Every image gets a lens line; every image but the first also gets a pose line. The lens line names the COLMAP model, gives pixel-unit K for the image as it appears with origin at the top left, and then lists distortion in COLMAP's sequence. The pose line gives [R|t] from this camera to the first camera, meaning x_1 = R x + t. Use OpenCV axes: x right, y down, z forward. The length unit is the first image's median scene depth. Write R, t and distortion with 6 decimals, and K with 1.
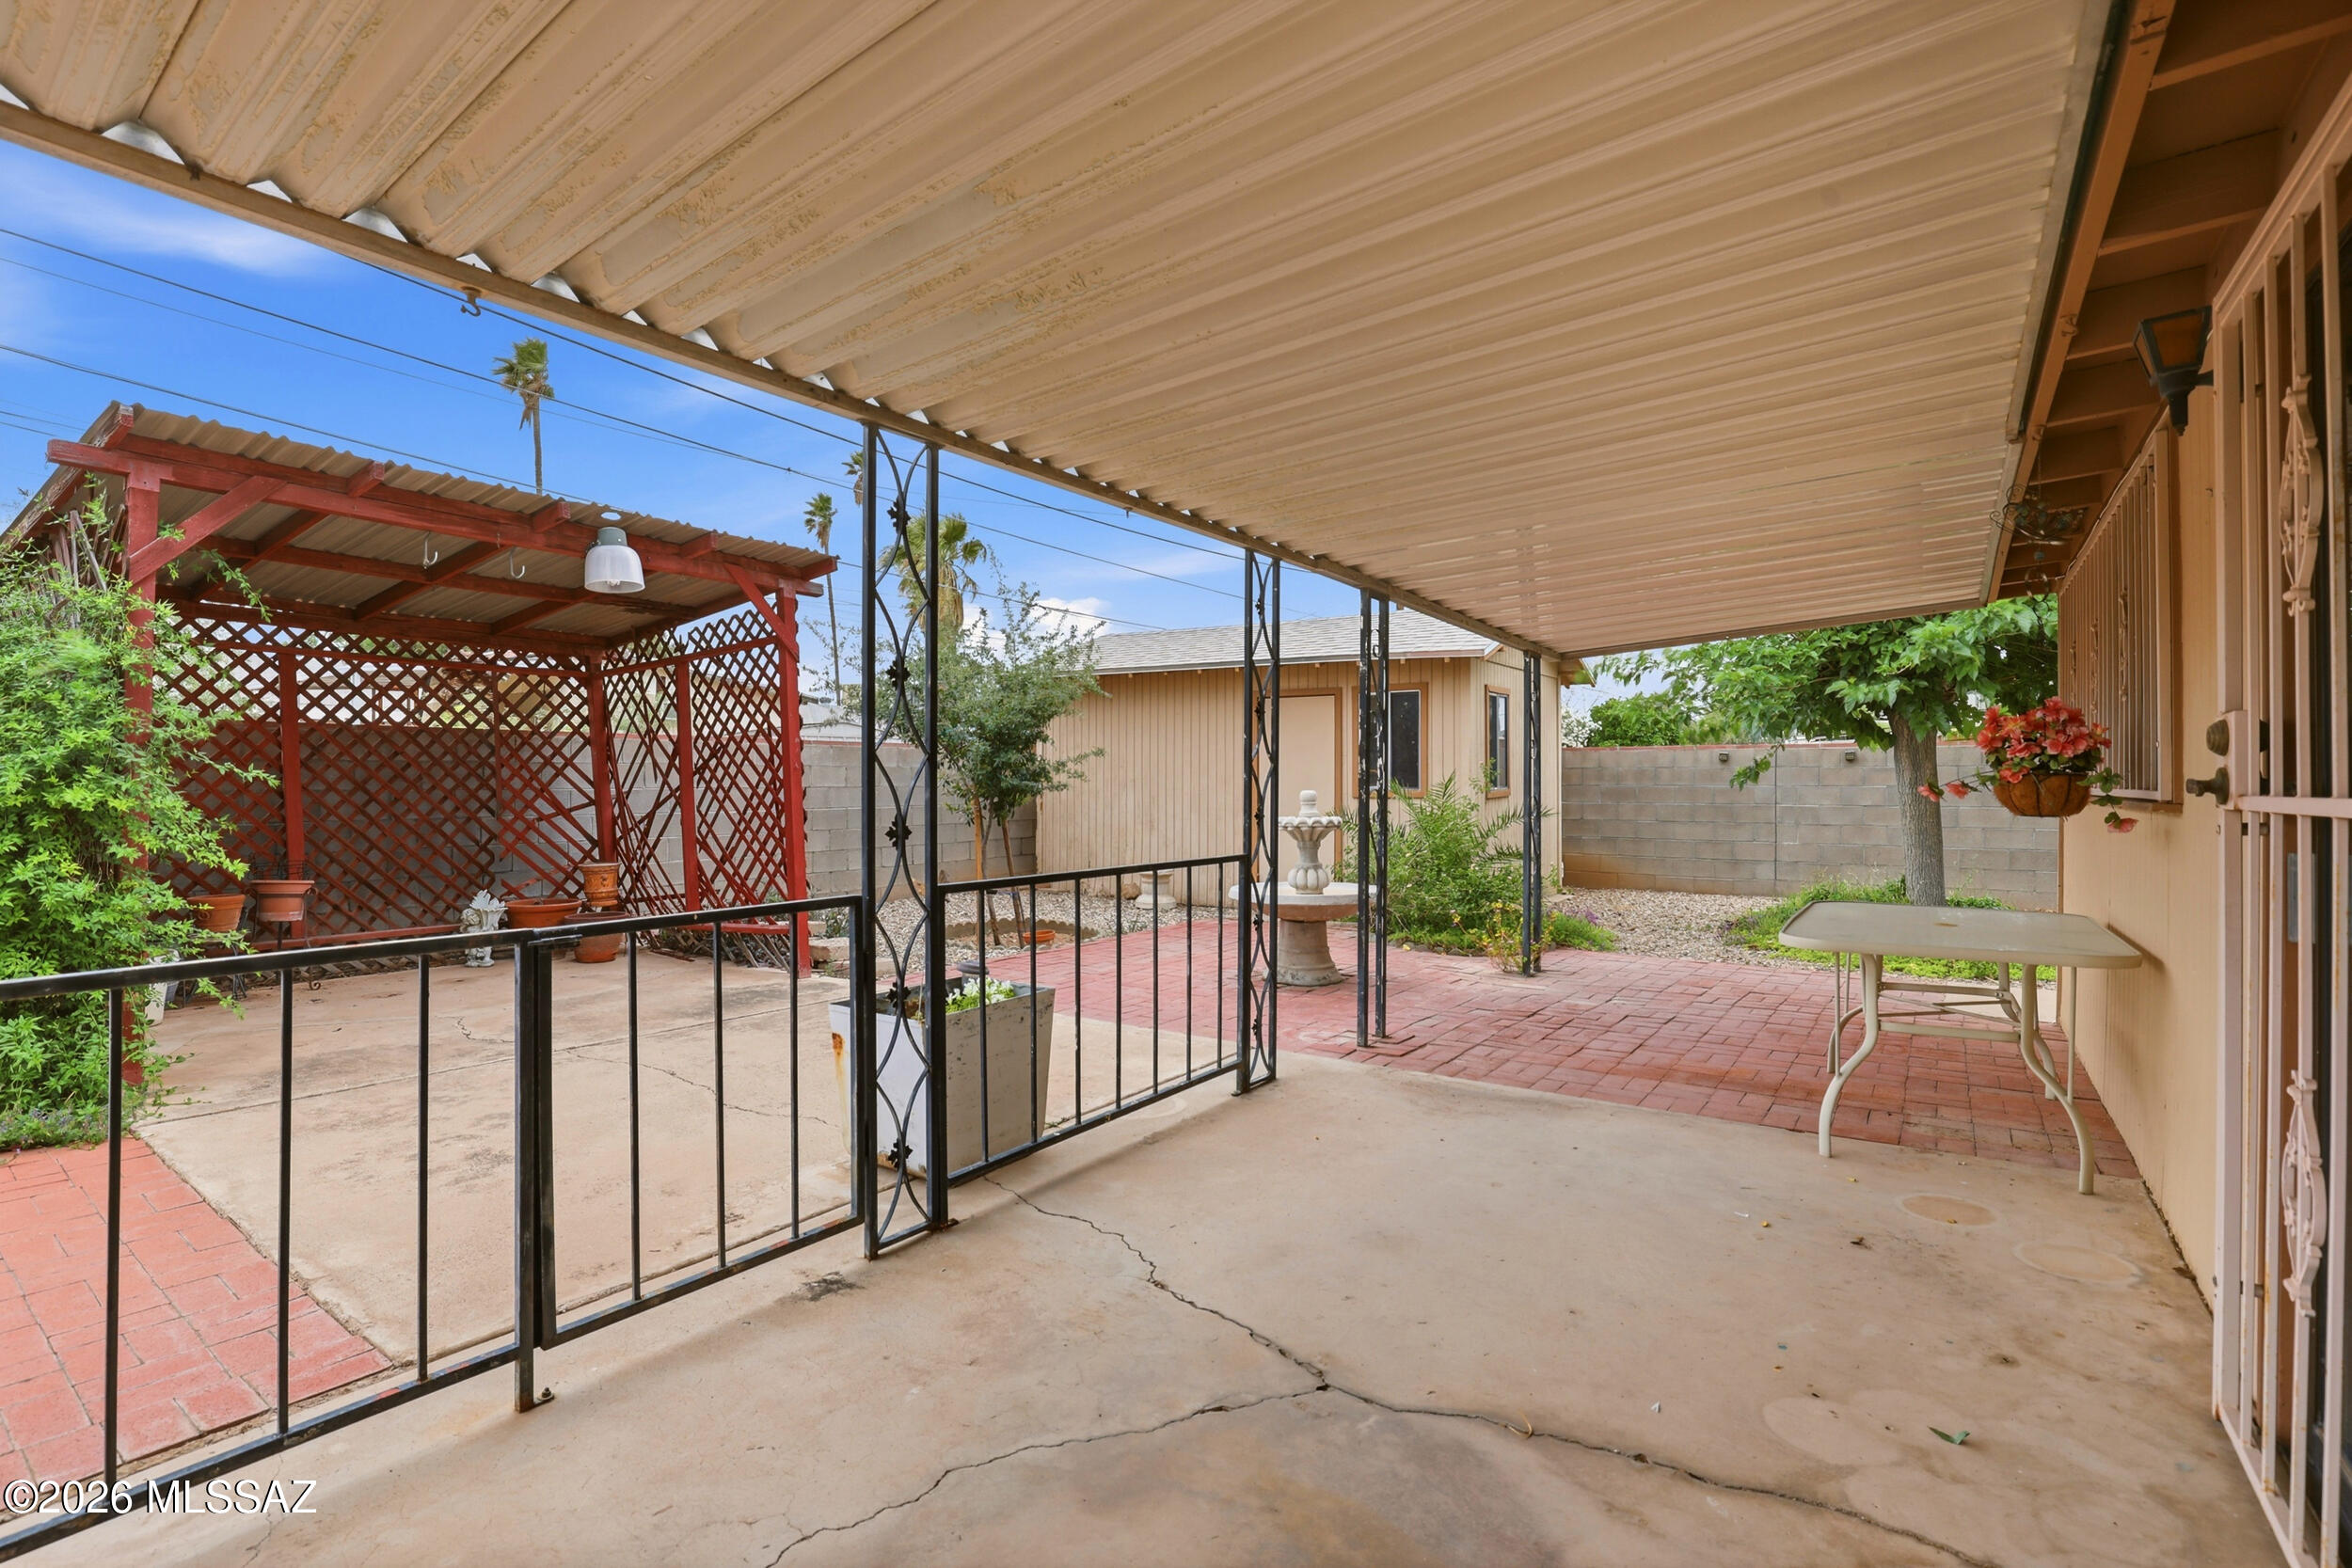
lens RADIAL K [[1093.9, 0, 1154.9], [0, 1093.9, 779.0], [0, 0, 1]] dist [-0.035018, 0.001860]
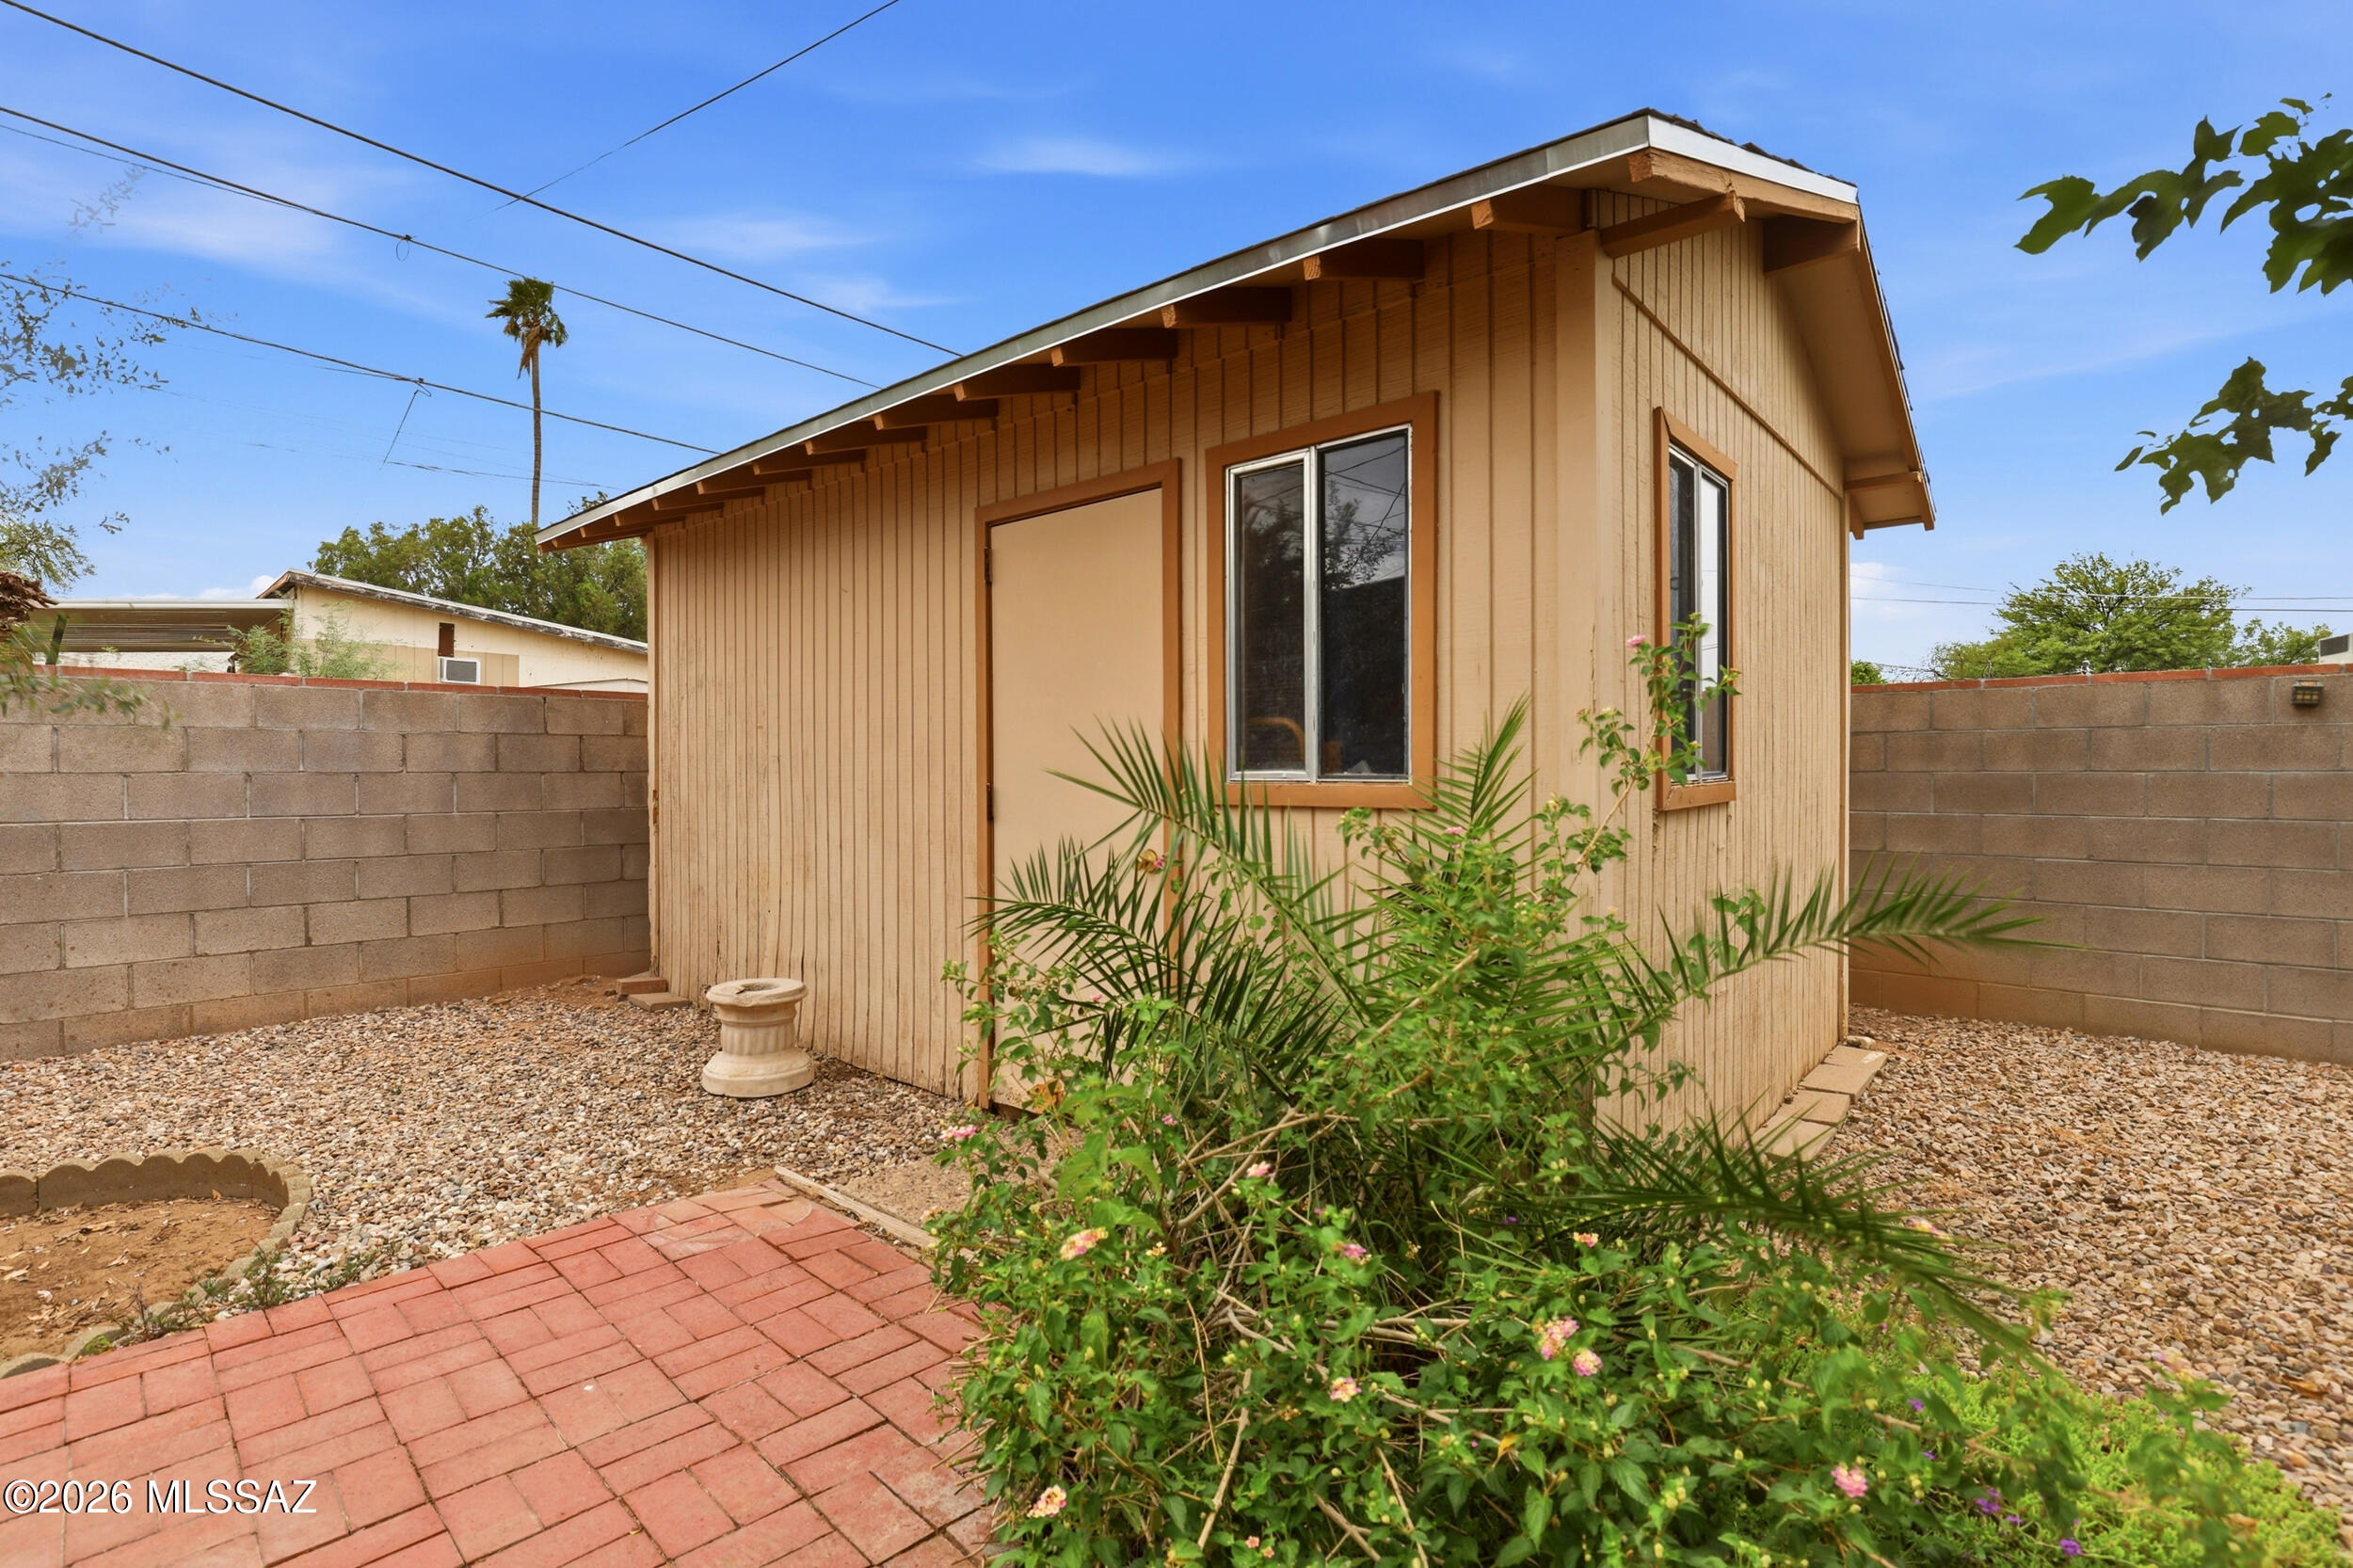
lens RADIAL K [[1094.4, 0, 1153.3], [0, 1094.4, 780.4], [0, 0, 1]] dist [-0.035018, 0.001860]
pose [[0.991162, 0.001320, -0.132649, 0.172193], [-0.000062, 0.999955, 0.009492, 0.005240], [0.132656, -0.009400, 0.991118, 0.571801]]
